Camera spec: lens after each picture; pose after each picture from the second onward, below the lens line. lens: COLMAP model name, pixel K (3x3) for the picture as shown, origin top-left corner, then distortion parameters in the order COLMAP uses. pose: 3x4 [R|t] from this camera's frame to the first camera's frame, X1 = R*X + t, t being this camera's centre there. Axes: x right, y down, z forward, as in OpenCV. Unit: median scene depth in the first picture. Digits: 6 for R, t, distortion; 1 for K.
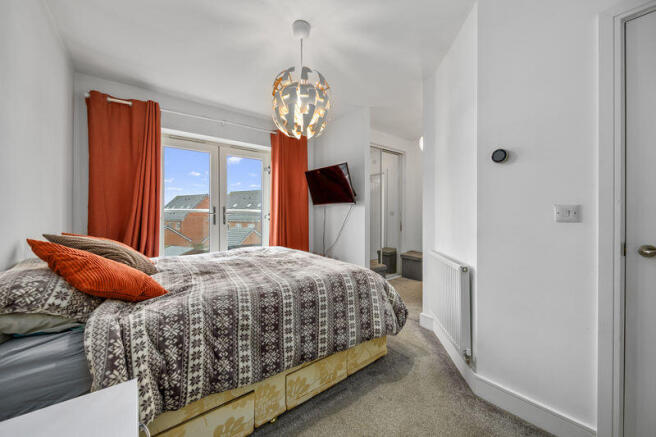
lens RADIAL K [[244.0, 0, 331.5], [0, 244.0, 214.8], [0, 0, 1]] dist [0.003639, -0.000920]
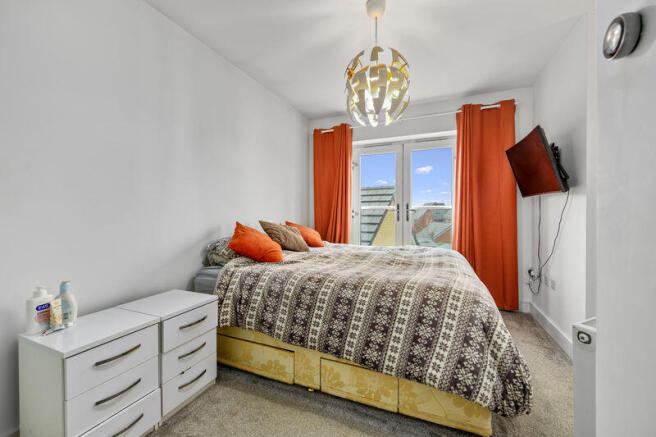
lens RADIAL K [[263.3, 0, 325.1], [0, 263.3, 215.2], [0, 0, 1]] dist [0.004466, 0.000207]
pose [[0.481590, 0.011239, -0.876325, 0.677388], [-0.007026, 0.999935, 0.008962, 0.014408], [0.876369, 0.001841, 0.481637, 0.369239]]
